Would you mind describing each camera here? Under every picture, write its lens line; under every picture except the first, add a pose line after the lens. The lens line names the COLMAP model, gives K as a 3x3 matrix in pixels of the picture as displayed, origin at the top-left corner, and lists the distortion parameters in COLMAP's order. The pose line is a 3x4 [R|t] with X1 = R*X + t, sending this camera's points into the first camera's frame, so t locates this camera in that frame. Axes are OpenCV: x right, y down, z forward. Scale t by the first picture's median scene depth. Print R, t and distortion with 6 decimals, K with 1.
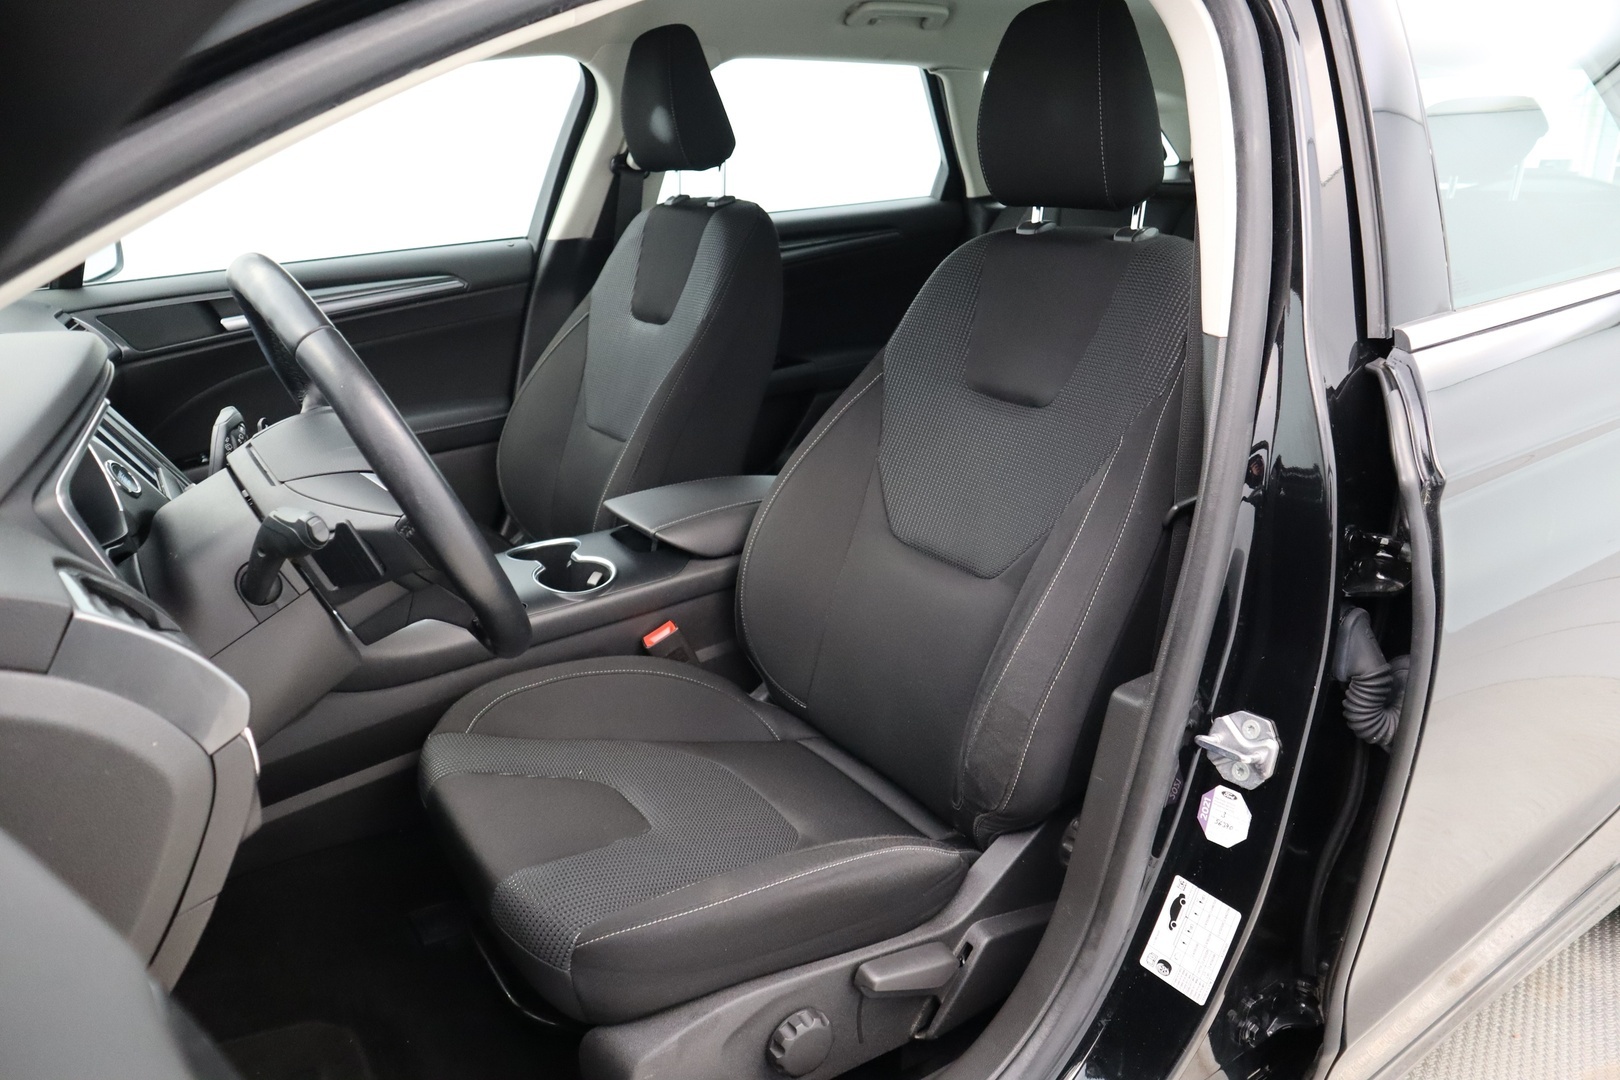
lens RADIAL K [[1098.0, 0, 818.7], [0, 1098.0, 535.5], [0, 0, 1]] dist [-0.107410, 0.069845]
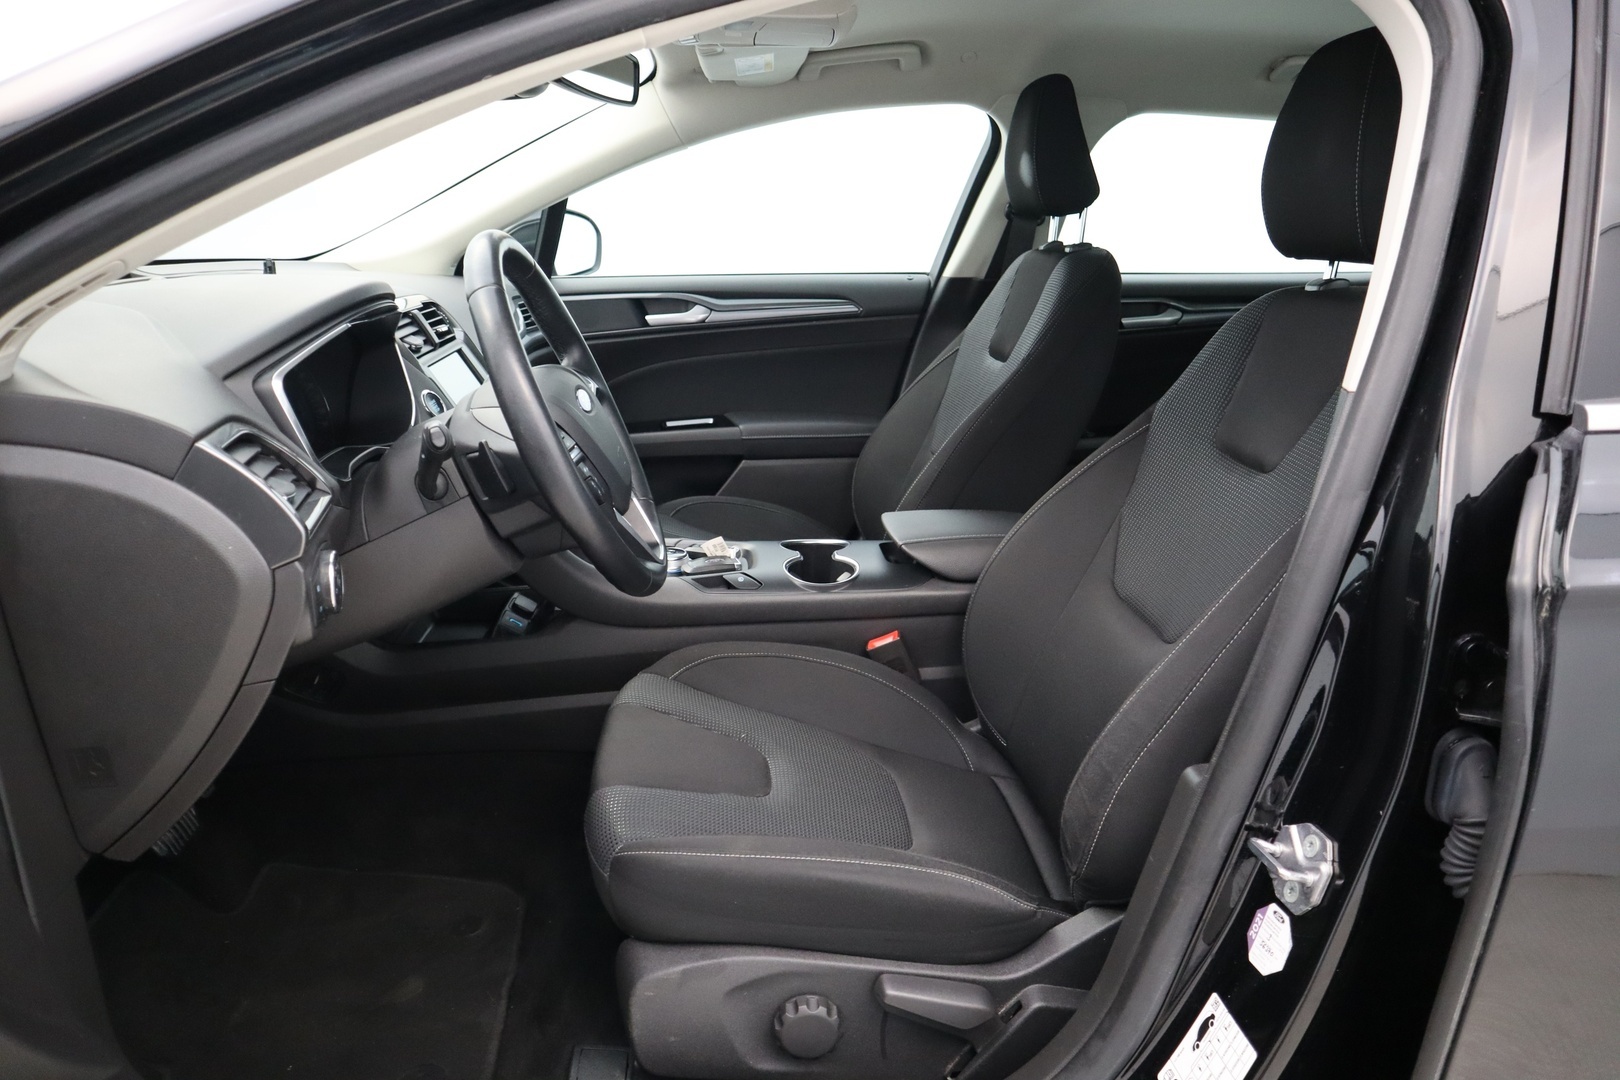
lens RADIAL K [[1098.0, 0, 818.7], [0, 1098.0, 535.5], [0, 0, 1]] dist [-0.107410, 0.069845]
pose [[0.879411, 0.173387, -0.443366, 0.333112], [-0.198628, 0.980016, -0.010723, 0.021250], [0.432646, 0.097495, 0.896277, 0.038397]]
